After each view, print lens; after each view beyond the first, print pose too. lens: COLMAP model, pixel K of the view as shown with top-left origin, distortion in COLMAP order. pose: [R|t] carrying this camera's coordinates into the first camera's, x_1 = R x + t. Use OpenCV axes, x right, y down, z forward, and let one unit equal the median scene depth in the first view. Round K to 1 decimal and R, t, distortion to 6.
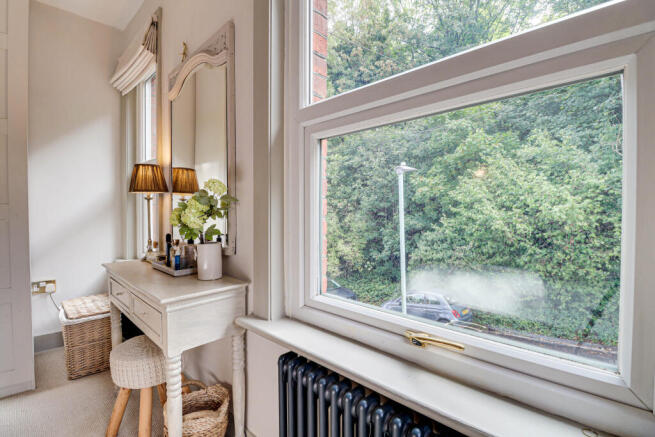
lens RADIAL K [[305.6, 0, 324.5], [0, 305.6, 216.2], [0, 0, 1]] dist [-0.007971, -0.006641]
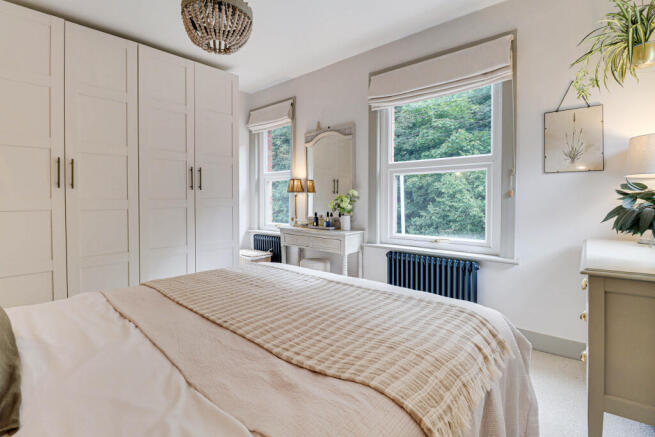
lens RADIAL K [[305.6, 0, 331.2], [0, 305.6, 202.5], [0, 0, 1]] dist [-0.007971, -0.006641]
pose [[0.997868, 0.004231, 0.065125, -0.062081], [-0.004043, 0.999987, -0.003009, -0.000907], [-0.065137, 0.002739, 0.997873, -0.134258]]
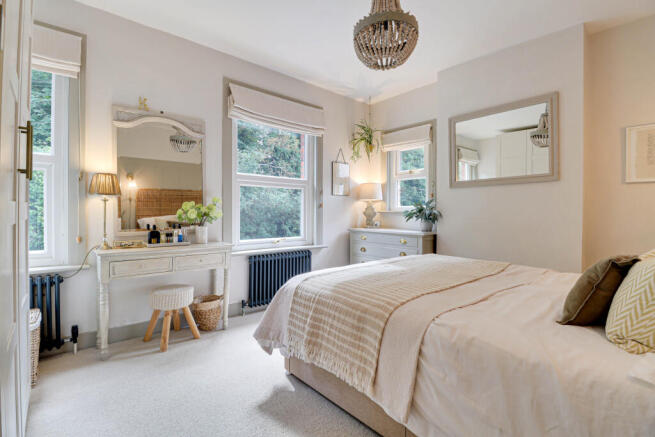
lens RADIAL K [[305.6, 0, 326.0], [0, 305.6, 214.9], [0, 0, 1]] dist [-0.007971, -0.006641]
pose [[0.079087, -0.006474, 0.996847, -0.229764], [0.003594, 0.999974, 0.006209, -0.000132], [-0.996861, 0.003091, 0.079109, -0.001283]]
